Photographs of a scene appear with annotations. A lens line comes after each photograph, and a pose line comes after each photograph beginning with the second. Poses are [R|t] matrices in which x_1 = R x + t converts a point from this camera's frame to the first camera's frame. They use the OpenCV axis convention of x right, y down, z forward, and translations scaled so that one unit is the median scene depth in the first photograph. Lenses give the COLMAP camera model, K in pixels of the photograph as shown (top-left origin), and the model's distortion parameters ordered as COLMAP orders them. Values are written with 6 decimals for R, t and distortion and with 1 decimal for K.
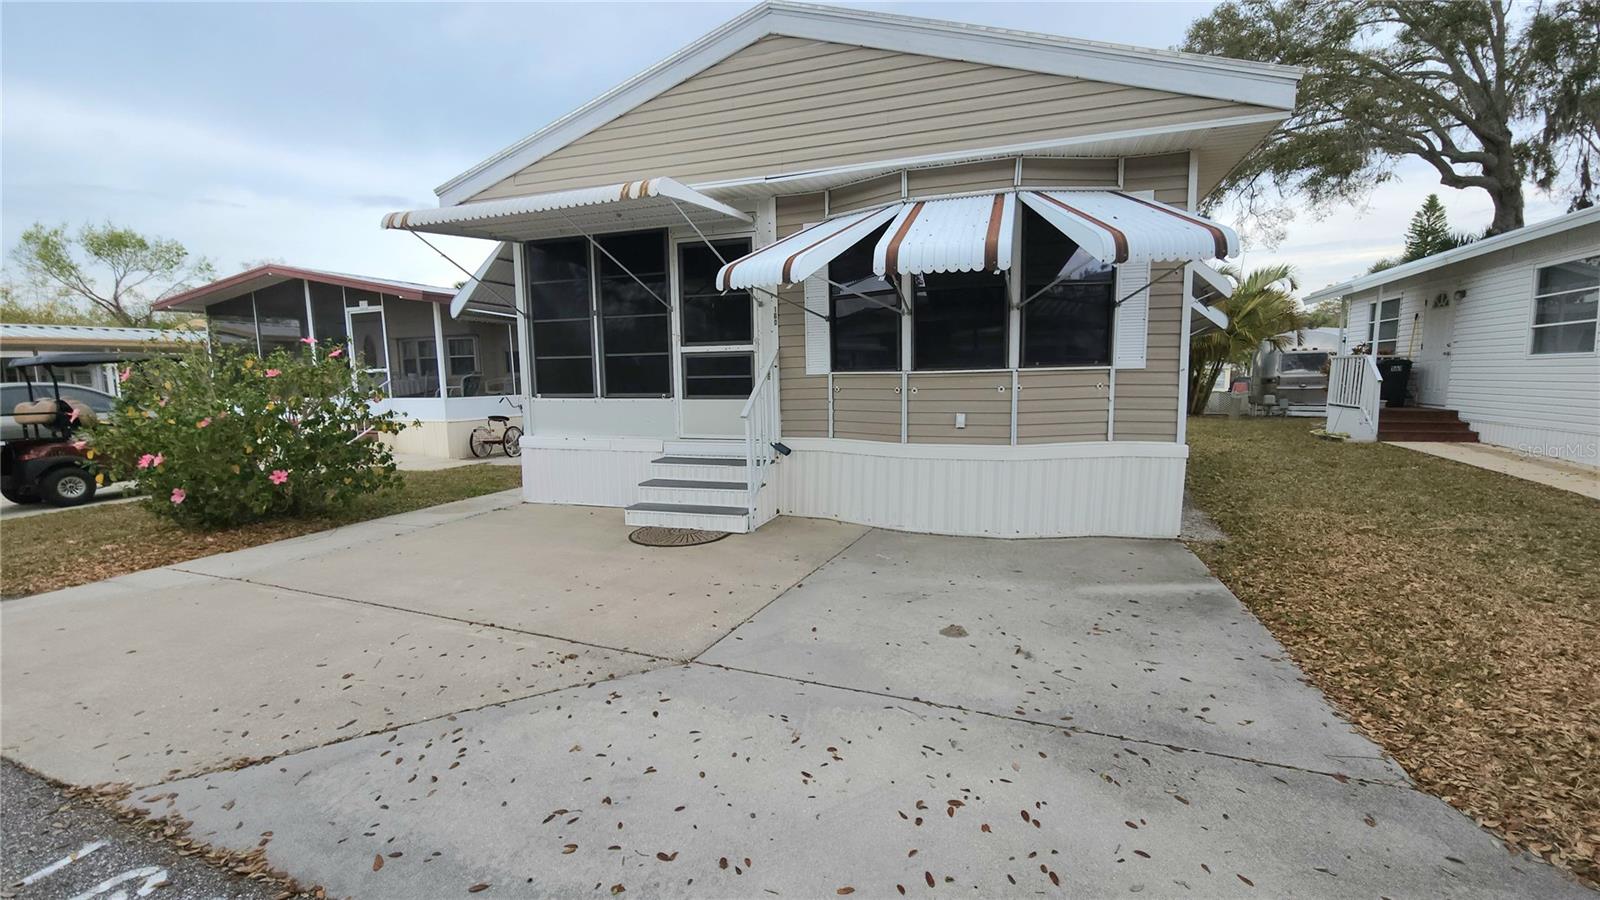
lens RADIAL K [[655.1, 0, 799.2], [0, 655.1, 452.7], [0, 0, 1]] dist [0.008906, -0.007541]
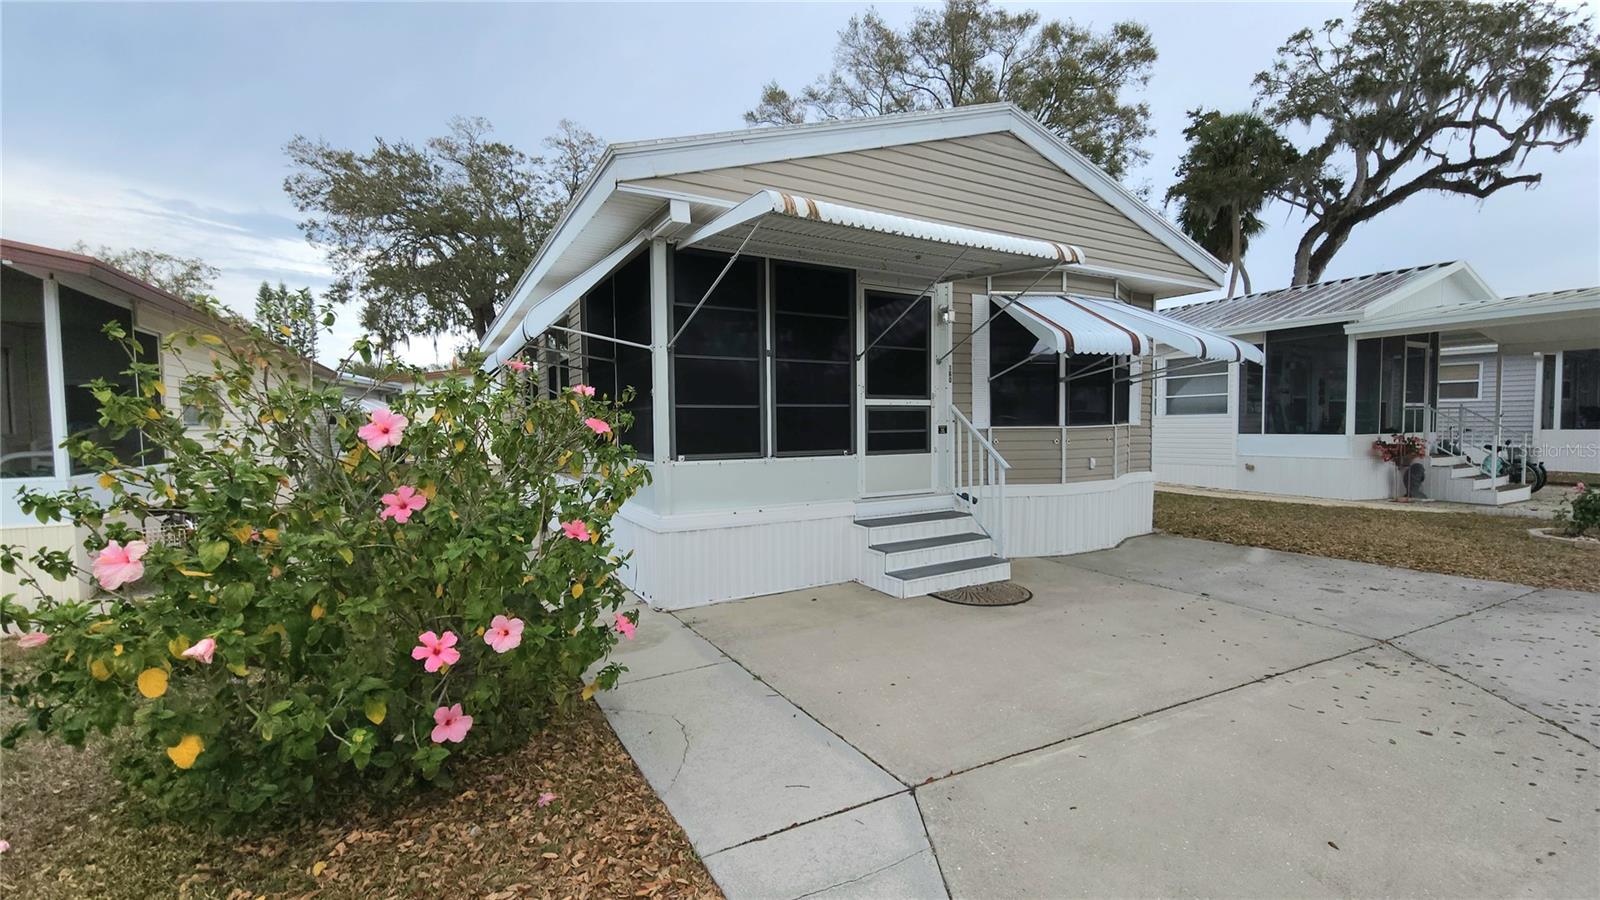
lens RADIAL K [[655.1, 0, 799.7], [0, 655.1, 456.3], [0, 0, 1]] dist [0.008906, -0.007541]
pose [[0.655053, -0.031678, 0.754919, -1.042554], [0.089191, 0.995377, -0.035624, -0.062674], [-0.750301, 0.090667, 0.654850, 0.523304]]
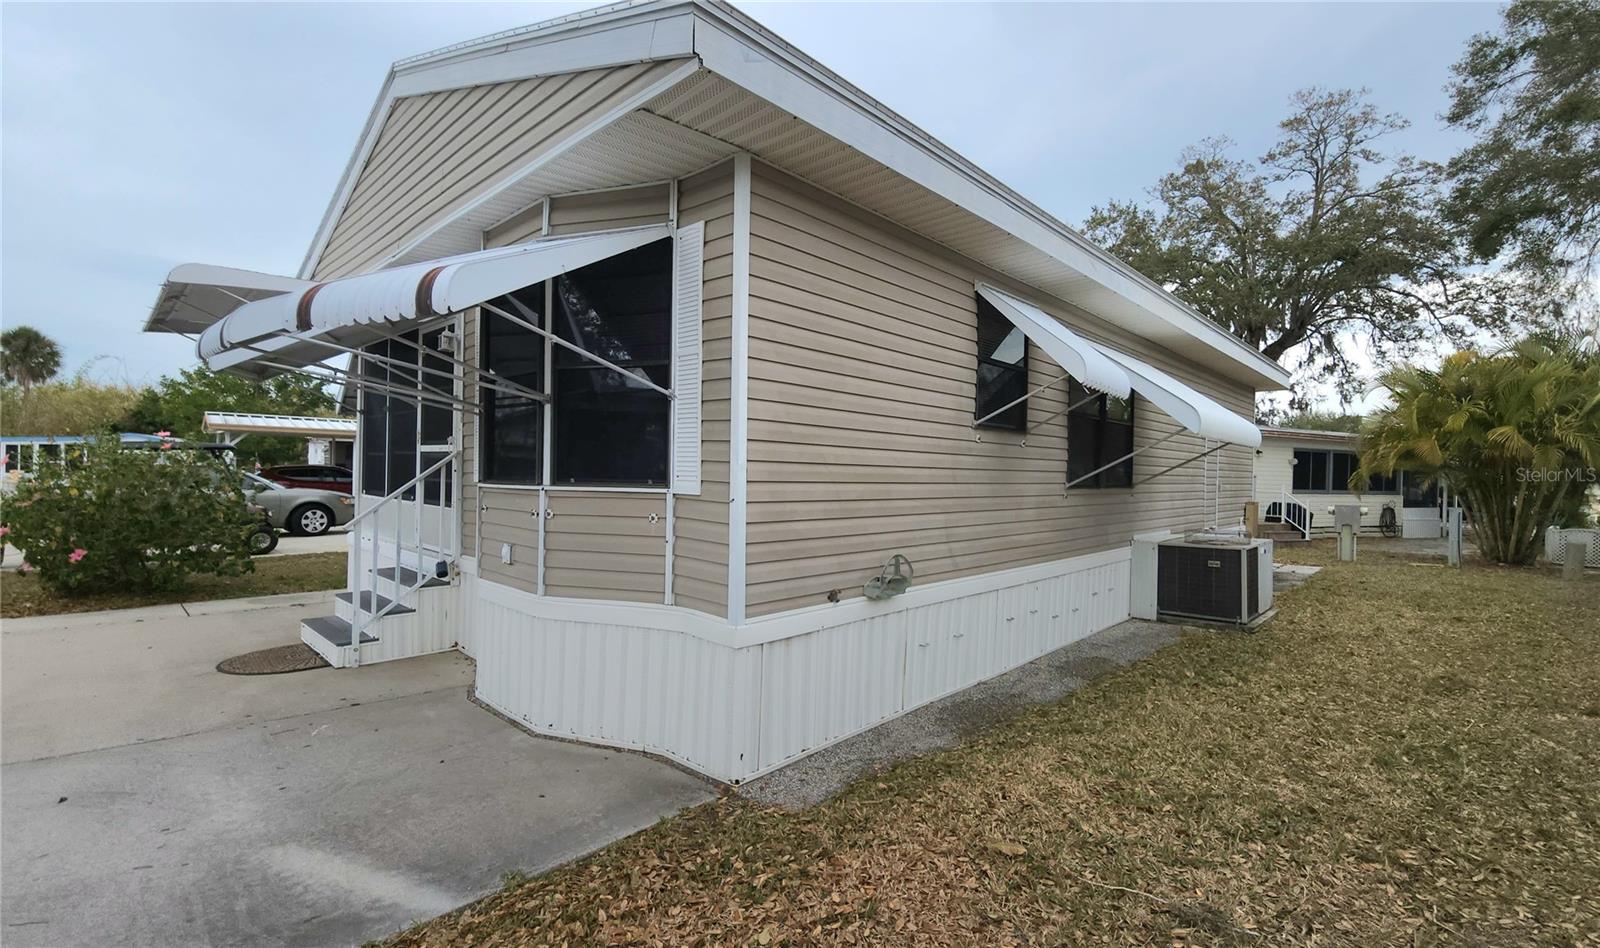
lens RADIAL K [[693.9, 0, 814.2], [0, 693.9, 471.5], [0, 0, 1]] dist [0.004622, -0.000003]
pose [[0.915616, 0.034601, -0.400561, 0.788175], [-0.081637, 0.991536, -0.100957, -0.081164], [0.393677, 0.125138, 0.910691, 0.385840]]
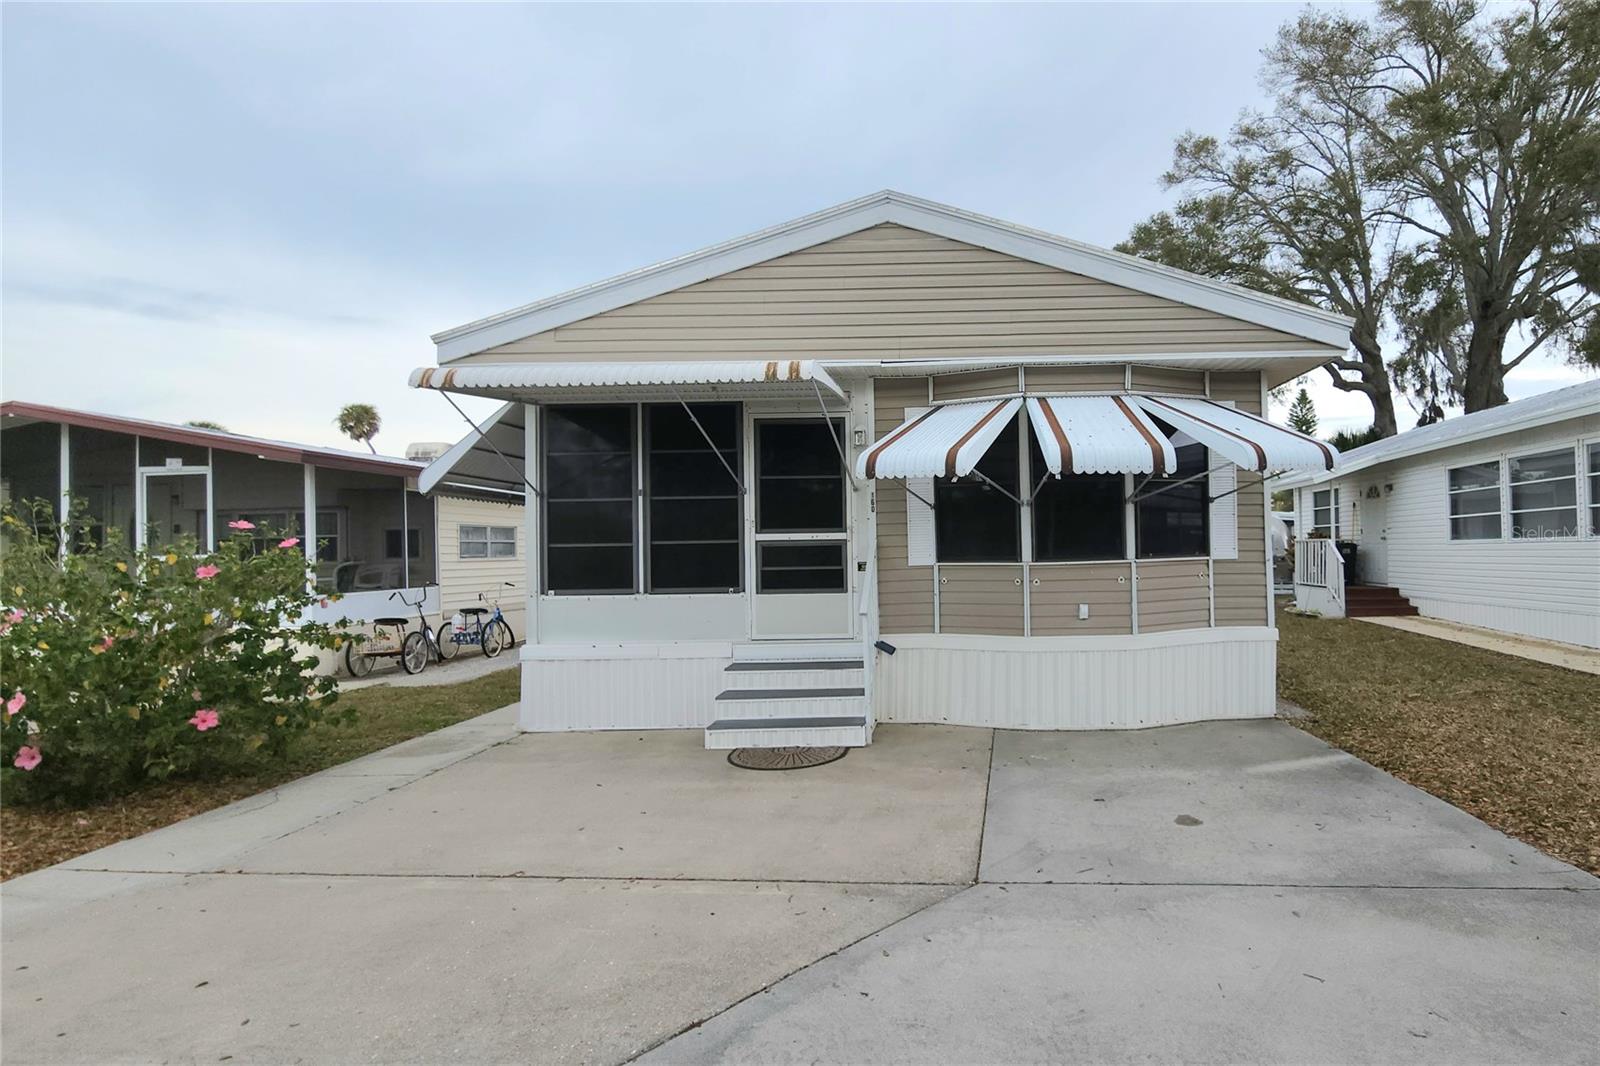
lens RADIAL K [[776.1, 0, 948.4], [0, 776.1, 537.5], [0, 0, 1]] dist [0.005295, -0.004195]
pose [[0.947093, 0.002864, 0.320945, -0.297594], [0.040897, 0.990732, -0.129524, -0.014550], [-0.318342, 0.135797, 0.938199, -0.049140]]
